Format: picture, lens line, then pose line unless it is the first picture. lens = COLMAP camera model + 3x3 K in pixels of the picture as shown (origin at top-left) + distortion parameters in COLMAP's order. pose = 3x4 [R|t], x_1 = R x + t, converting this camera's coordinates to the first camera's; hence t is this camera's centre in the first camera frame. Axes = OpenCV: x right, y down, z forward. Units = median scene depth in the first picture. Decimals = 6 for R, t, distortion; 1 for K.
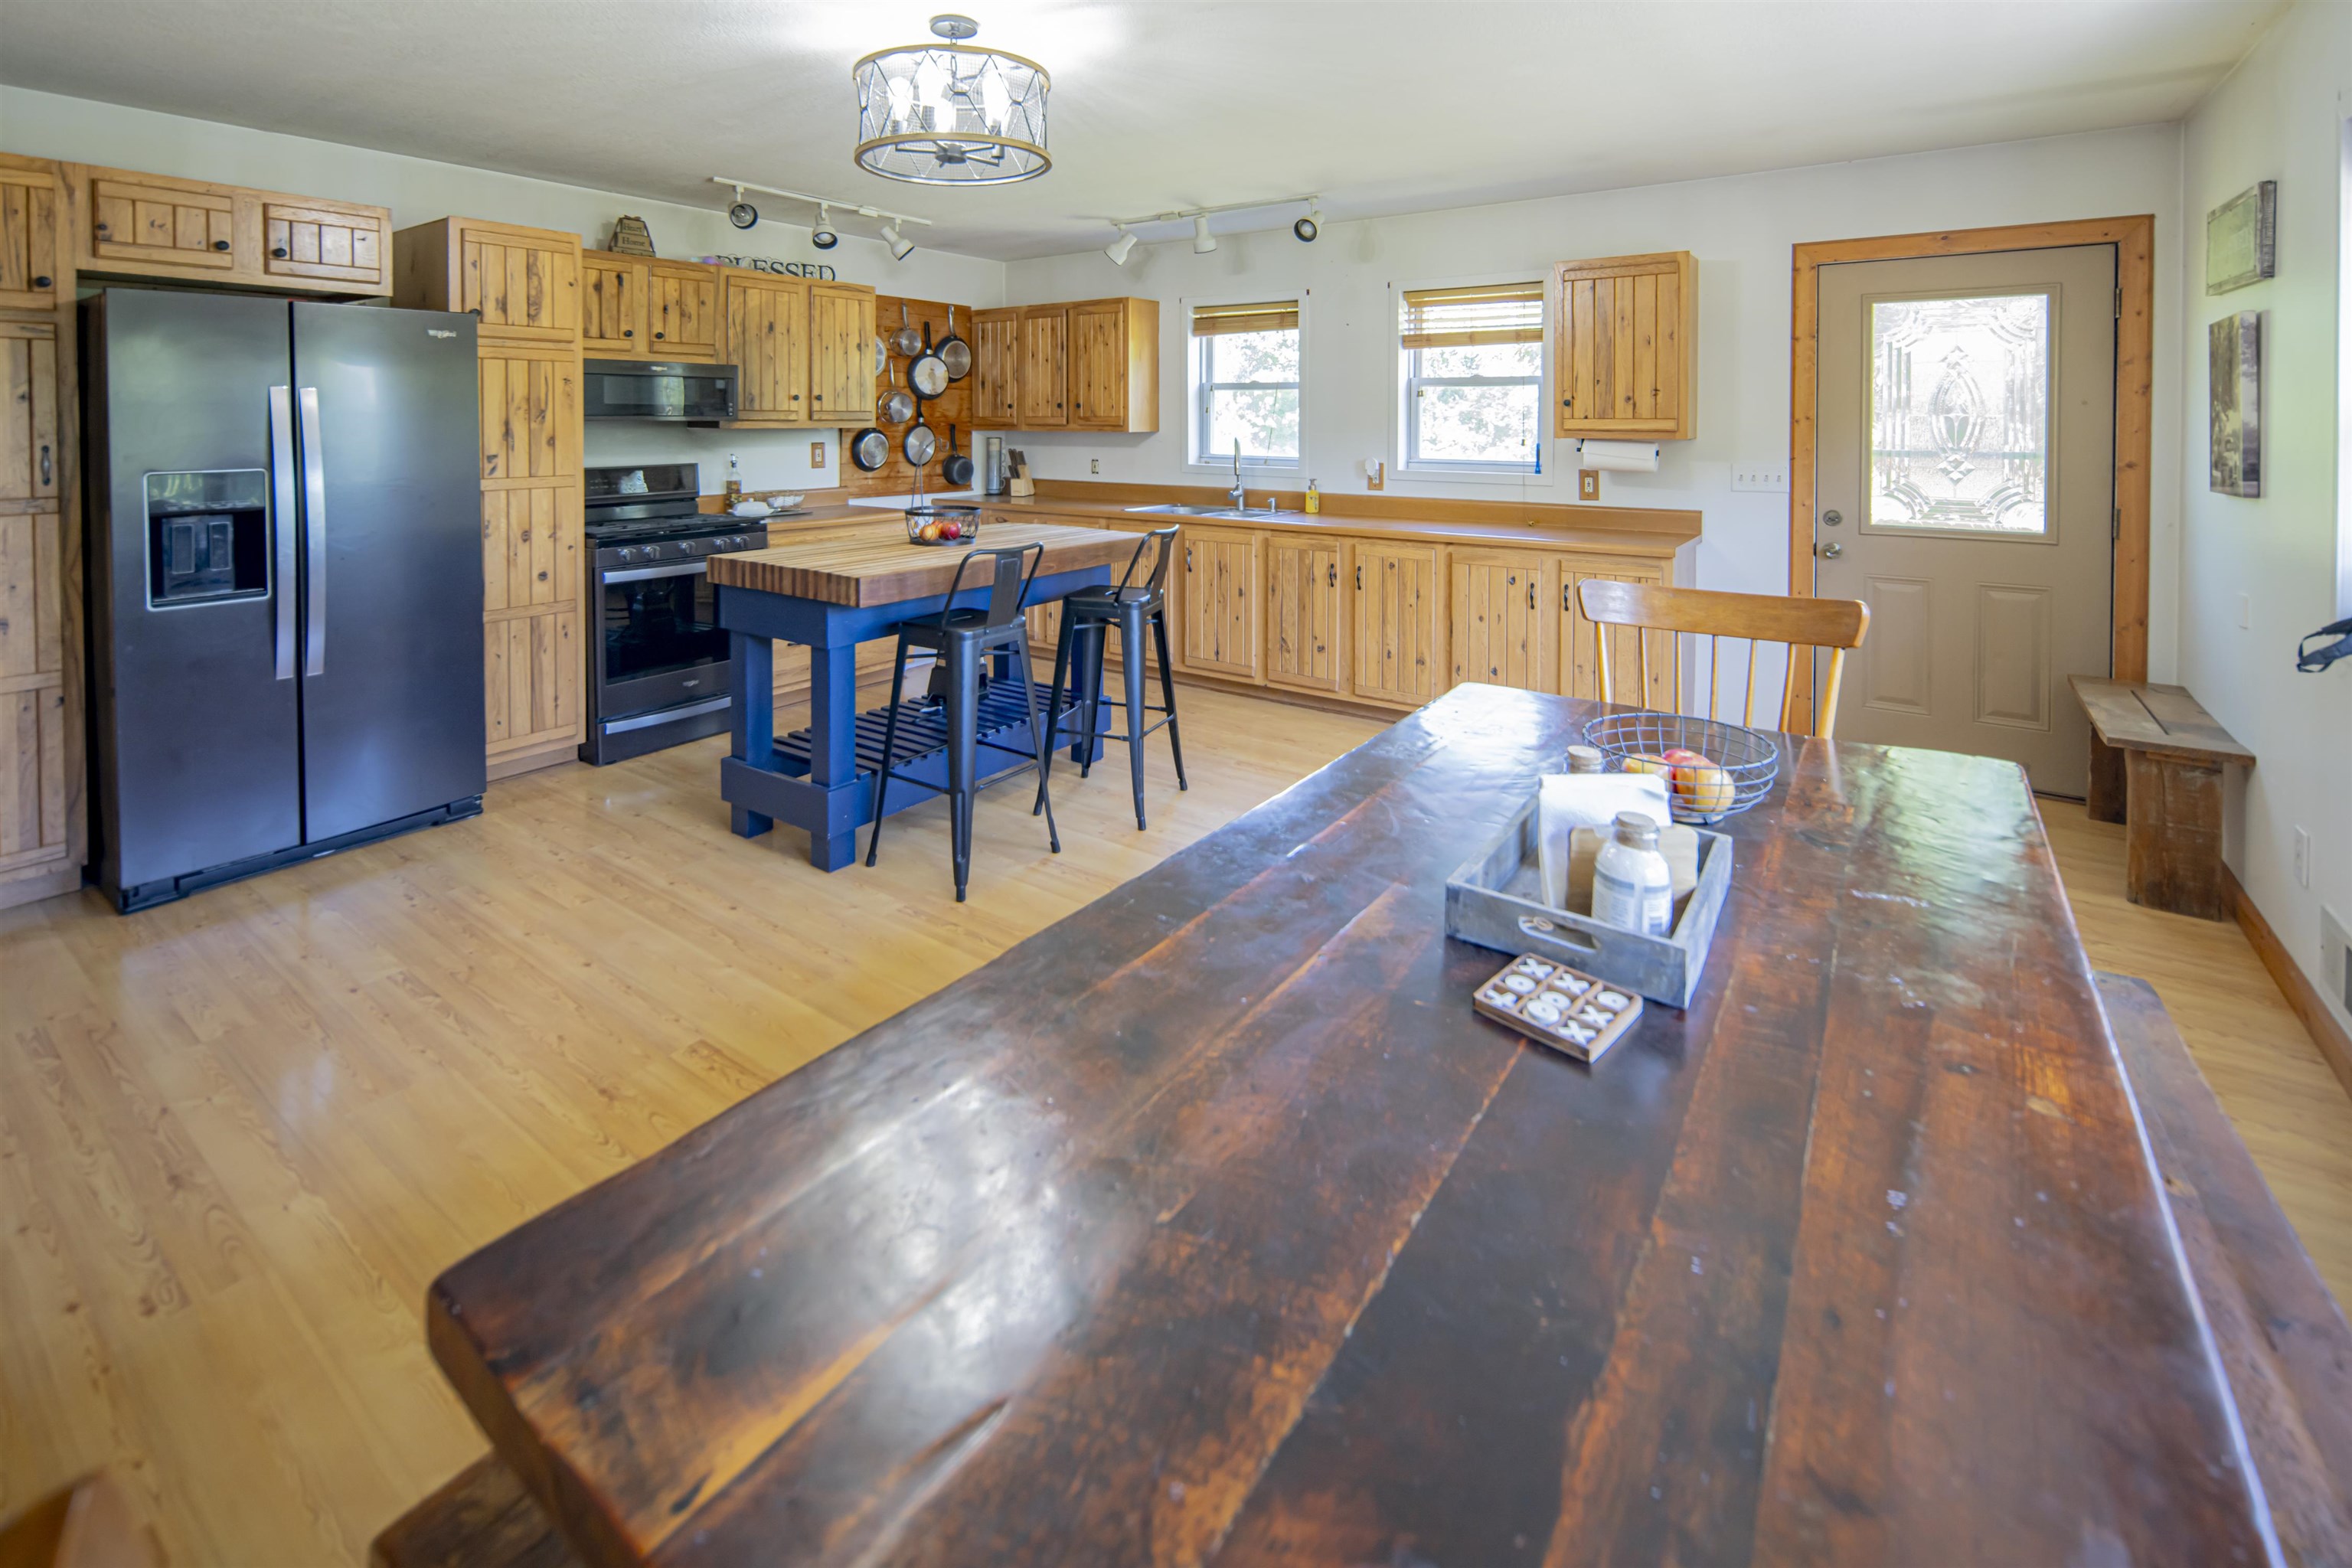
lens RADIAL K [[1023.5, 0, 1178.5], [0, 1023.5, 437.7], [0, 0, 1]] dist [-0.001966, 0.000023]
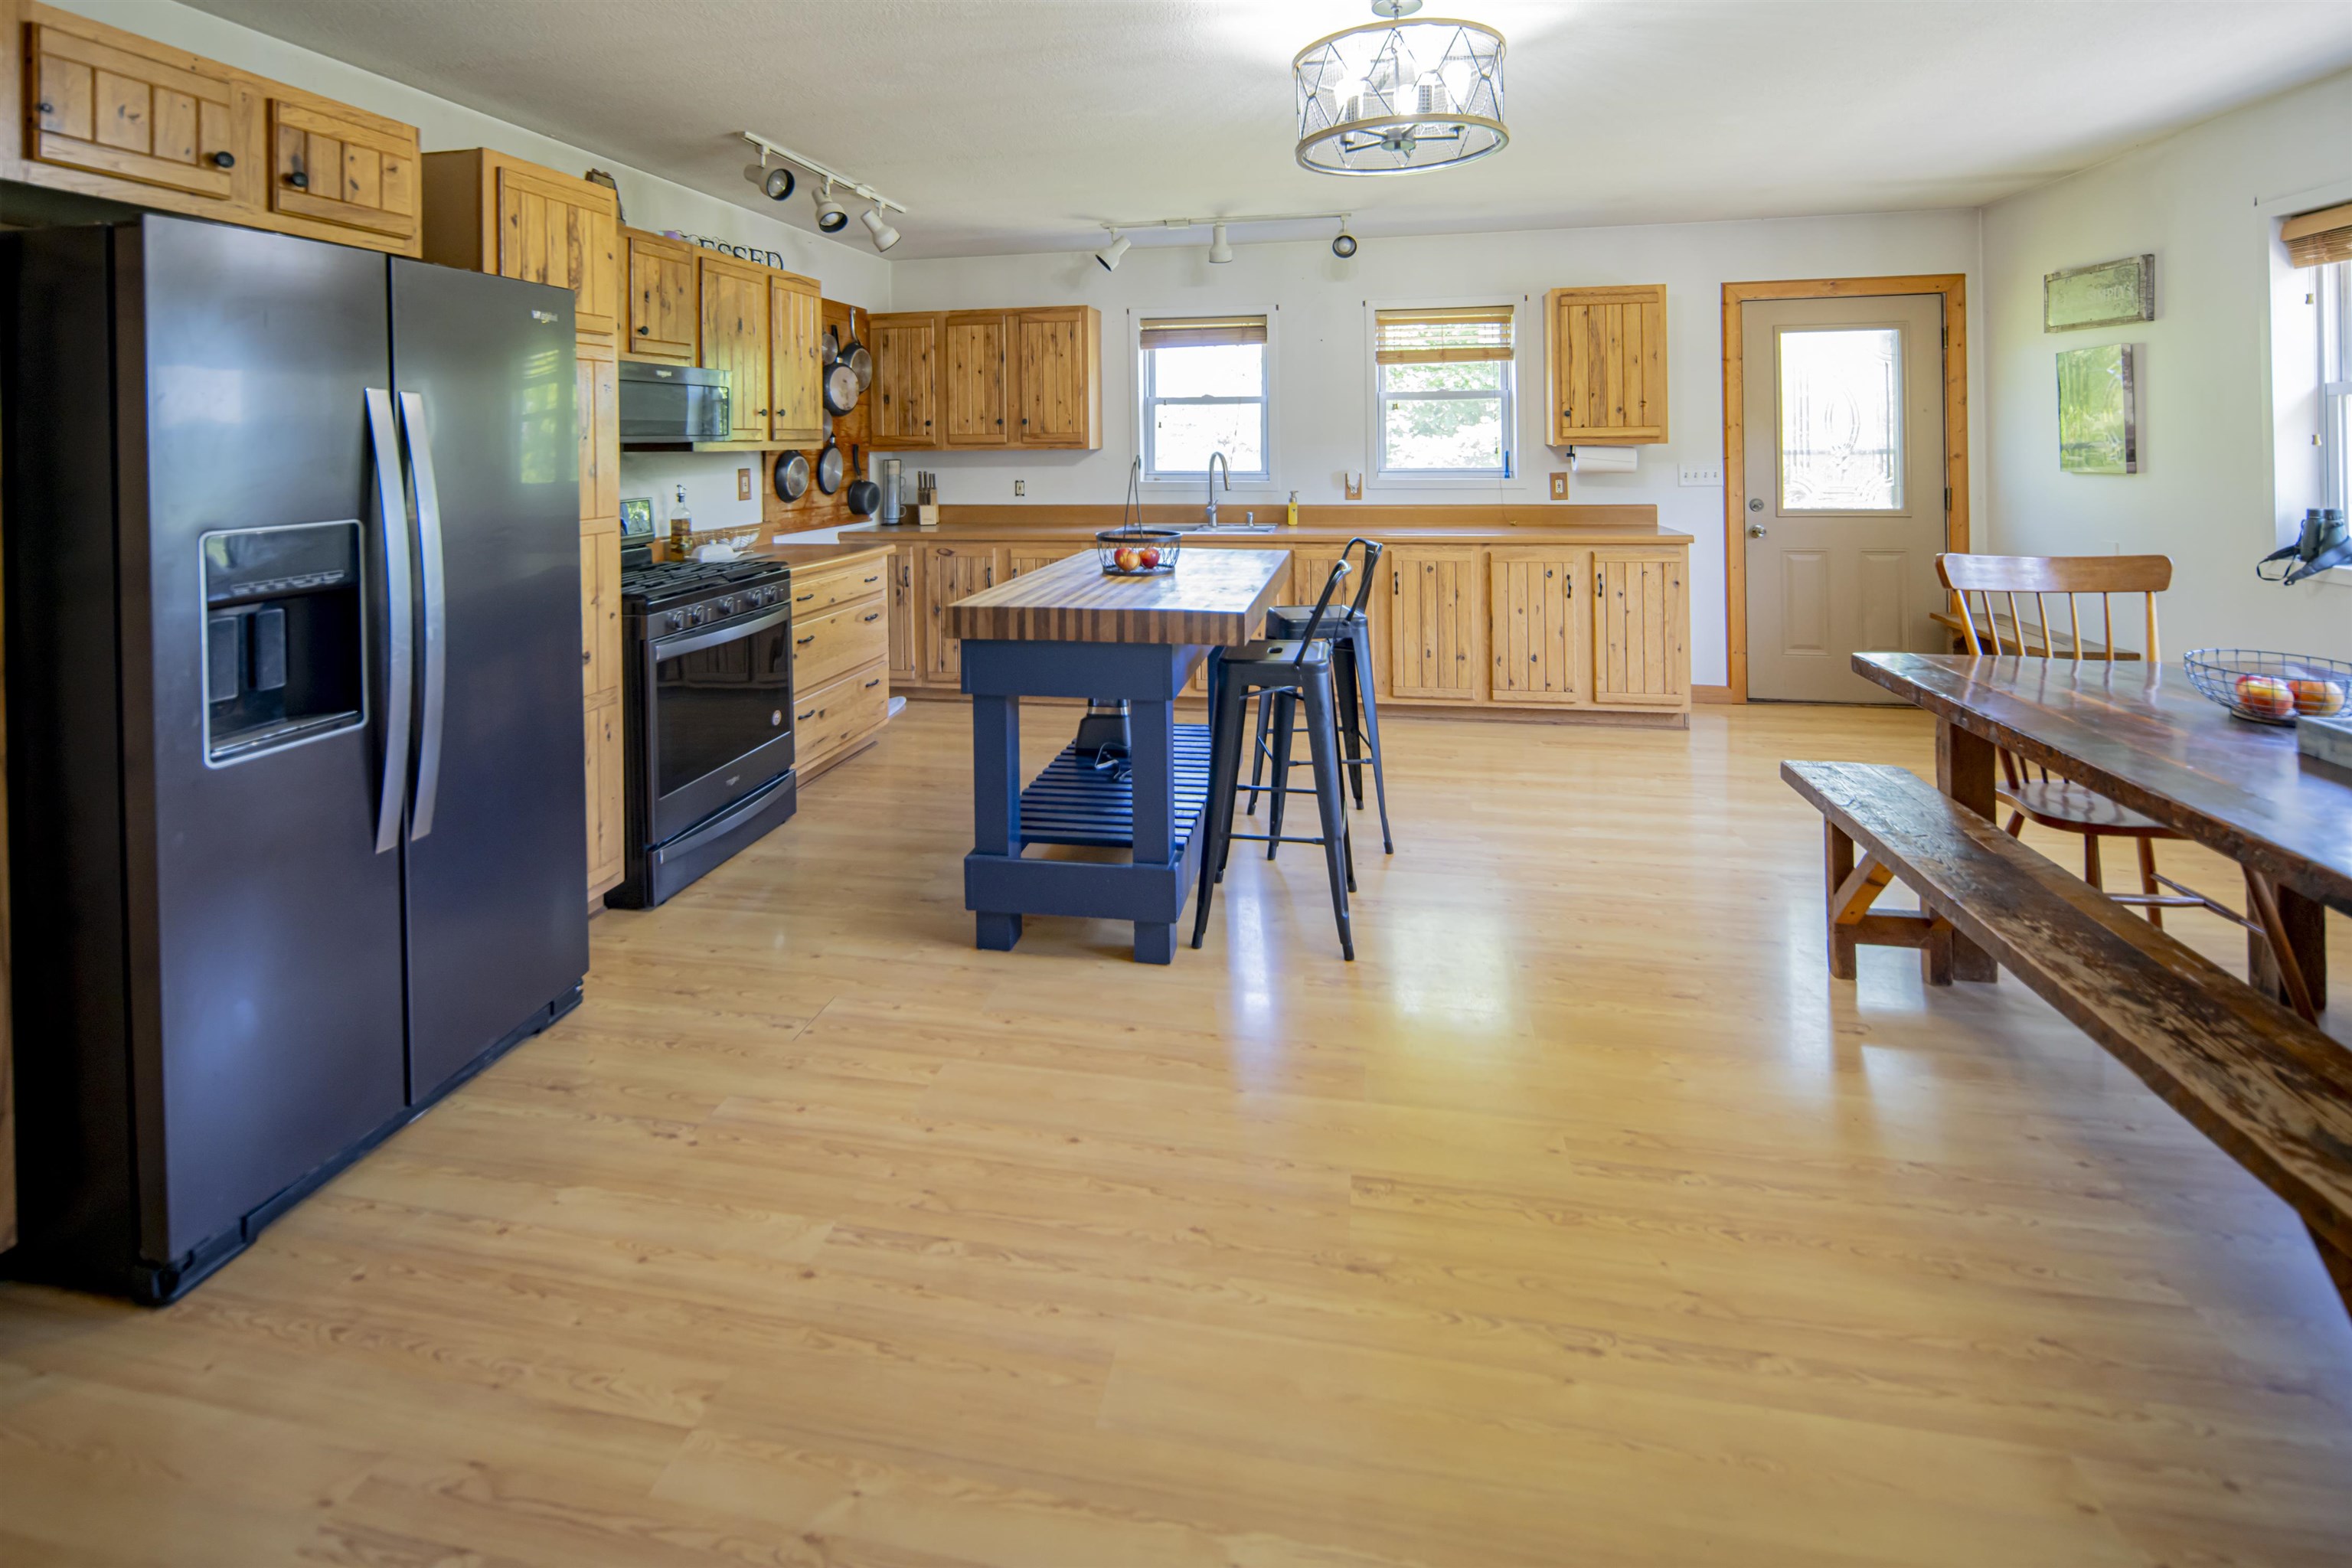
lens RADIAL K [[1023.5, 0, 1178.5], [0, 1023.5, 437.7], [0, 0, 1]] dist [-0.001966, 0.000023]
pose [[0.910824, -0.013765, 0.412566, -0.419456], [0.022182, 0.999632, -0.015620, 0.000619], [-0.412200, 0.023379, 0.910794, 0.131190]]
